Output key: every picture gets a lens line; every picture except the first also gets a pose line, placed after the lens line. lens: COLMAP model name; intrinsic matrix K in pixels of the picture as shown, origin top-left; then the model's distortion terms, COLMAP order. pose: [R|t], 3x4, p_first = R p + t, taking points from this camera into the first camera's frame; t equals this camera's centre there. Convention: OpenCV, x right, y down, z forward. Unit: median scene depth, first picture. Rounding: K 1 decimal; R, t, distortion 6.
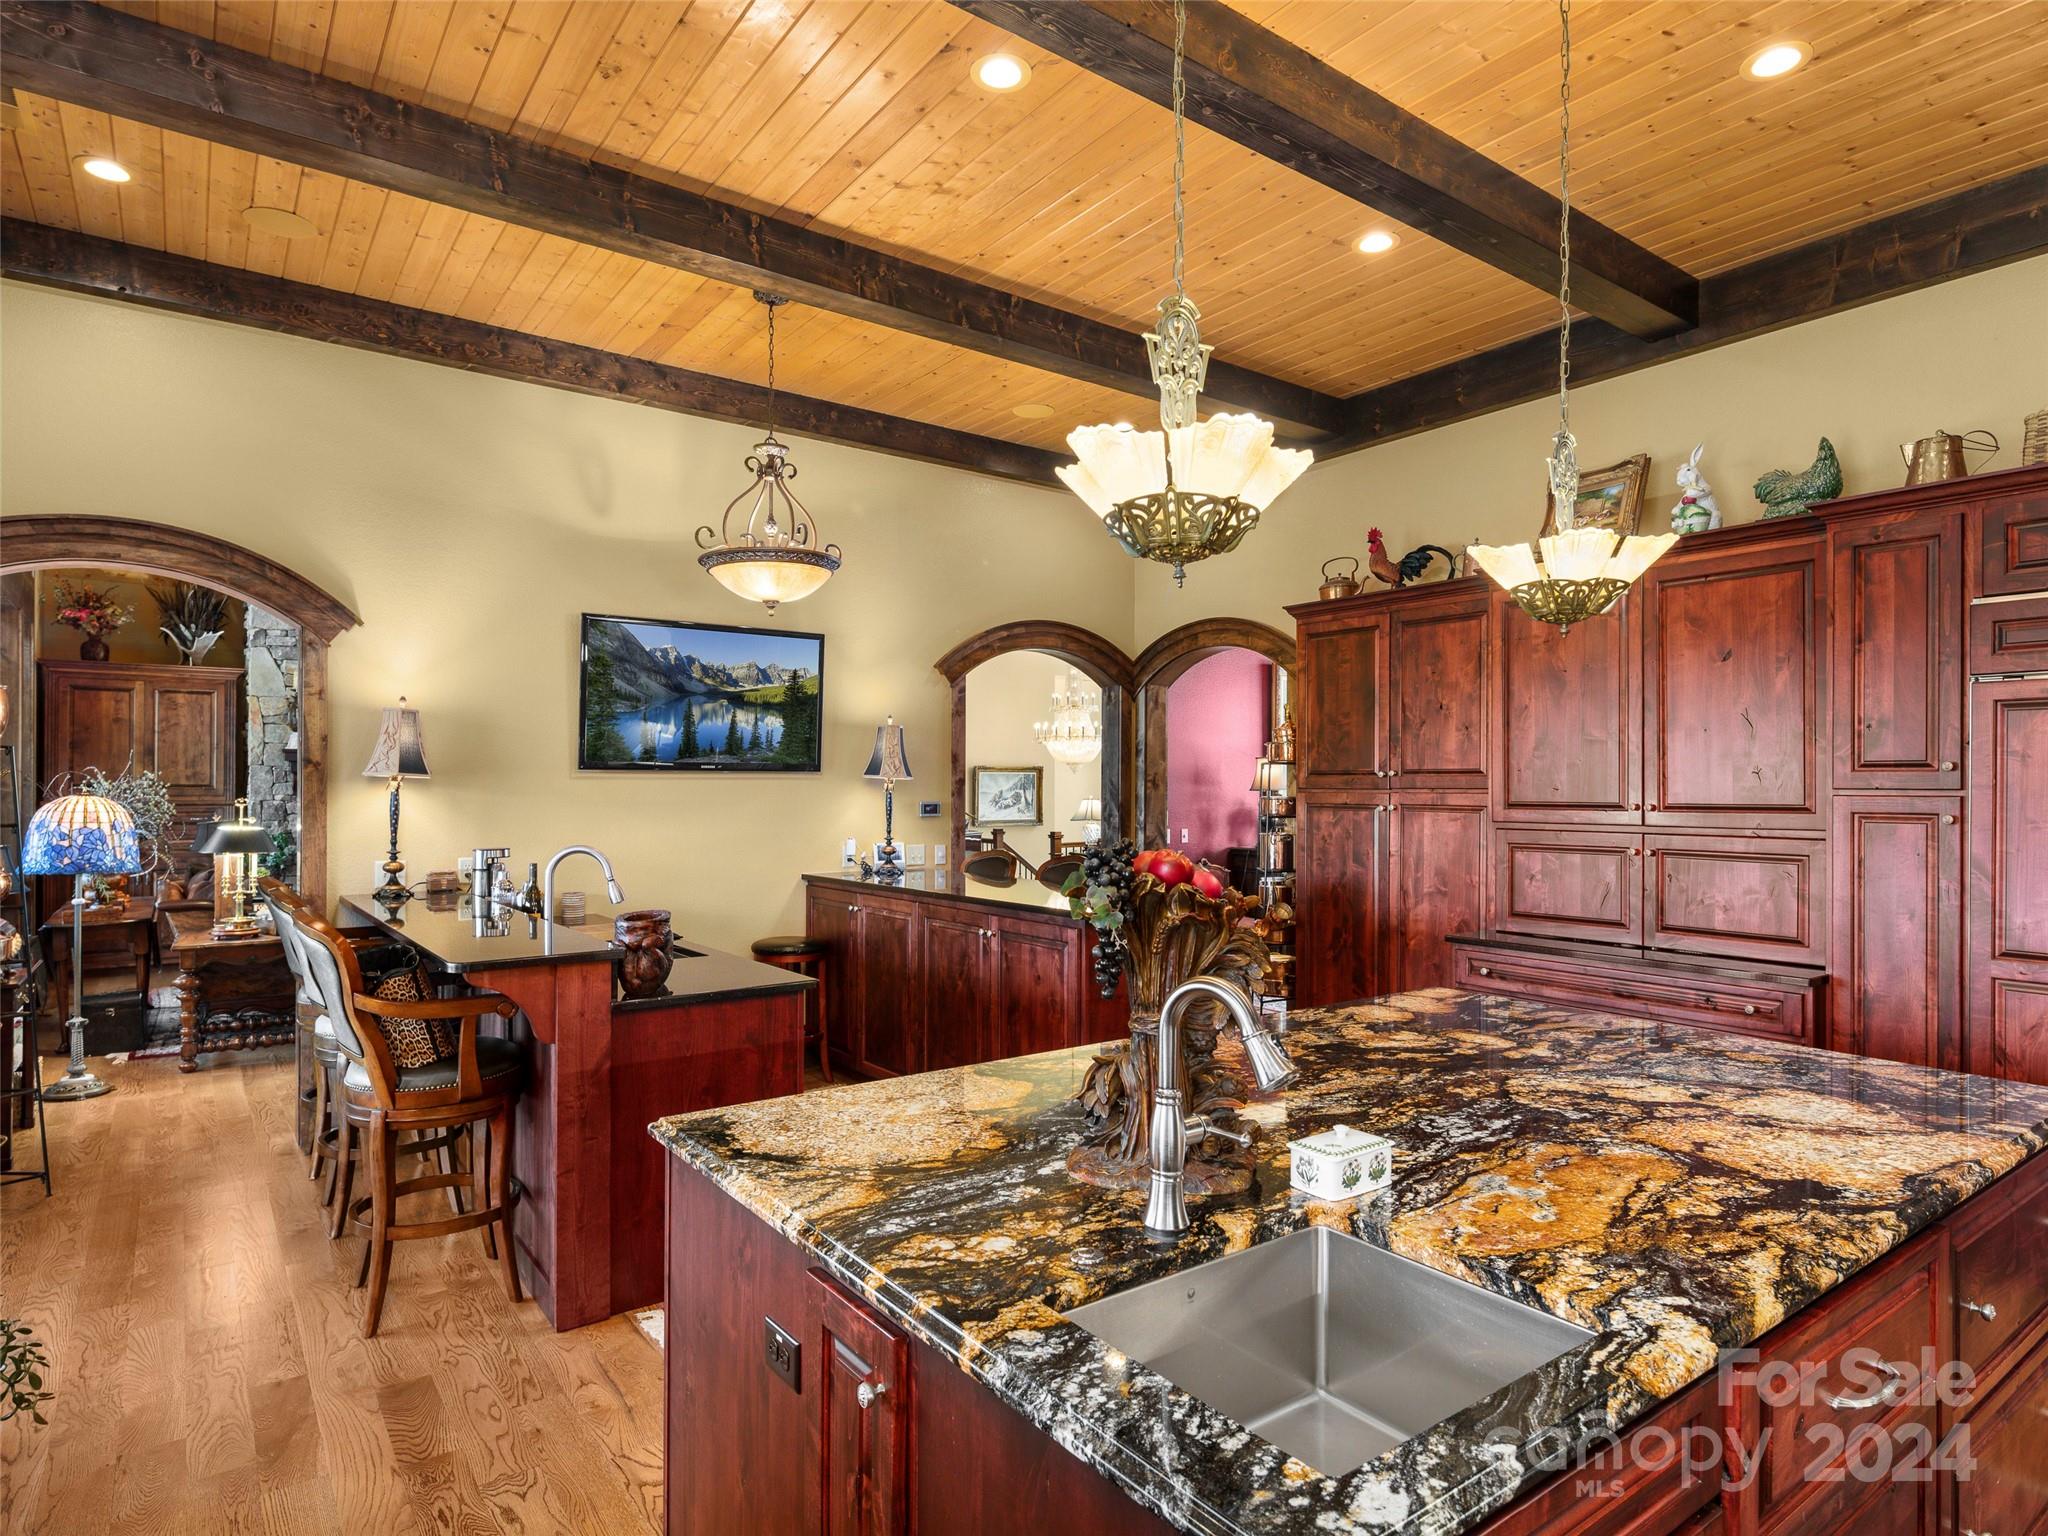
lens RADIAL K [[1146.1, 0, 1048.9], [0, 1146.1, 795.0], [0, 0, 1]] dist [-0.001529, -0.000379]
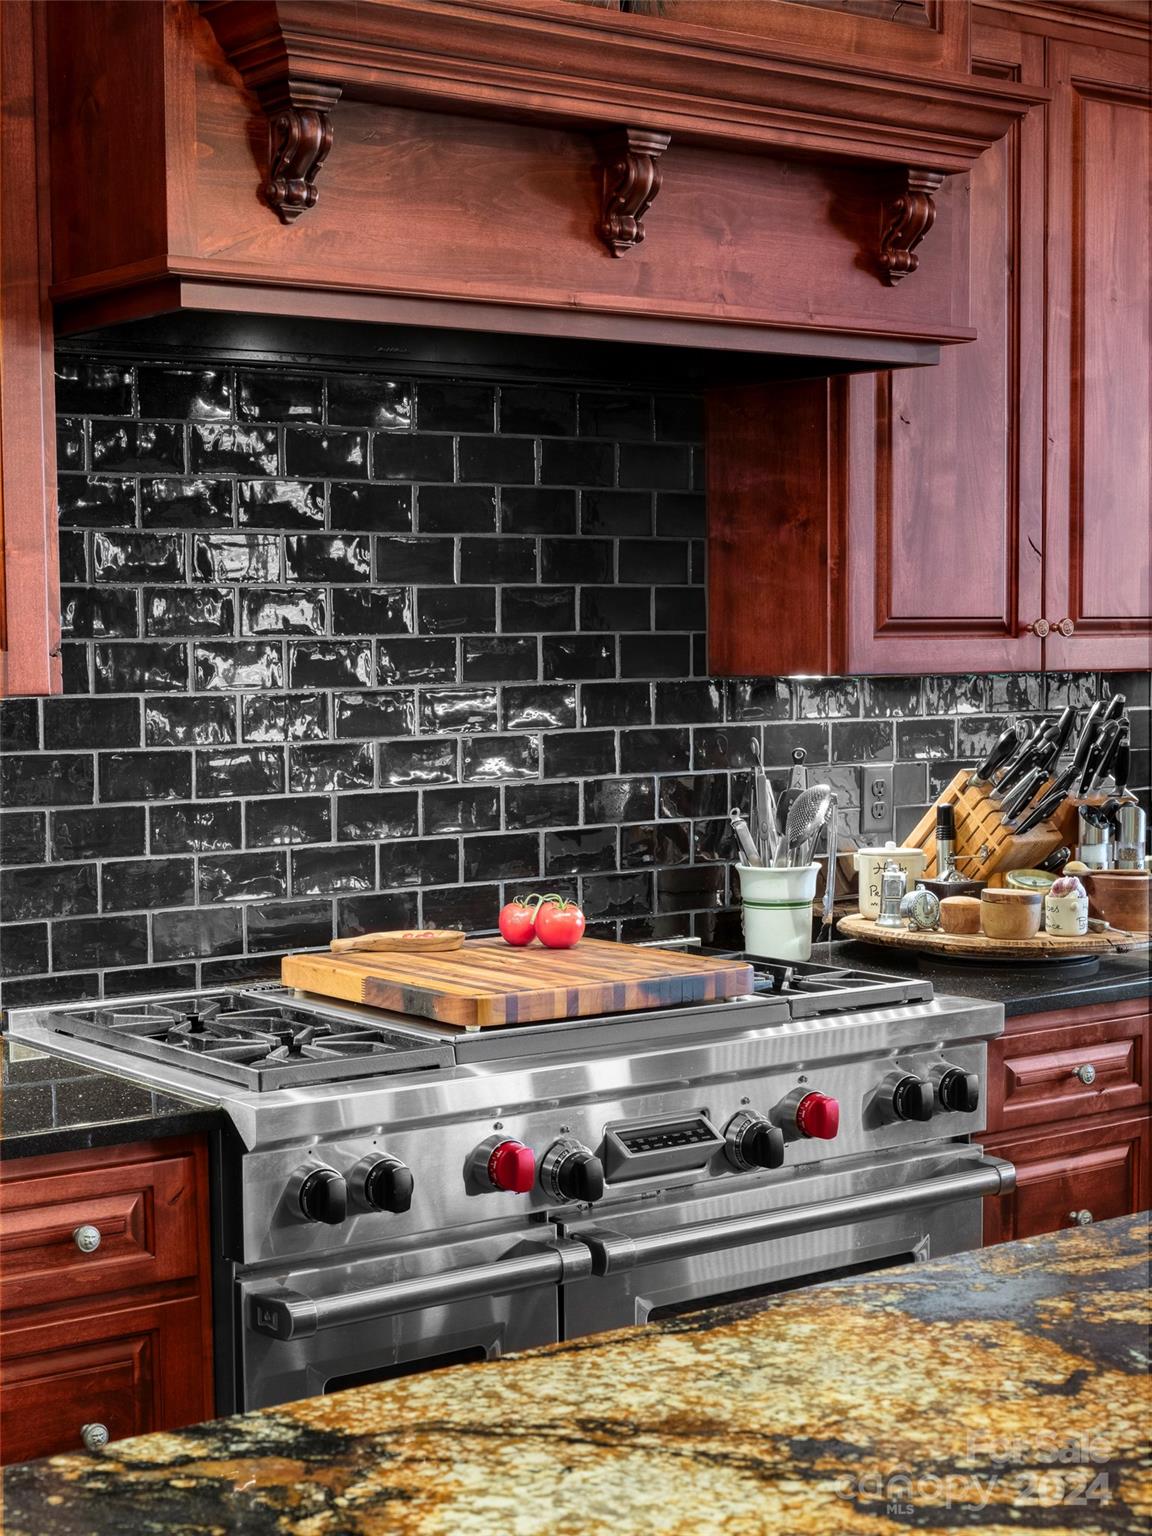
lens RADIAL K [[2501.3, 0, 574.3], [0, 2501.3, 807.9], [0, 0, 1]] dist [-0.029531, 0.041620]
pose [[-0.999982, 0.005737, -0.001508, 0.306663], [0.005597, 0.996756, 0.080285, 0.011074], [0.001964, 0.080276, -0.996771, 0.771675]]
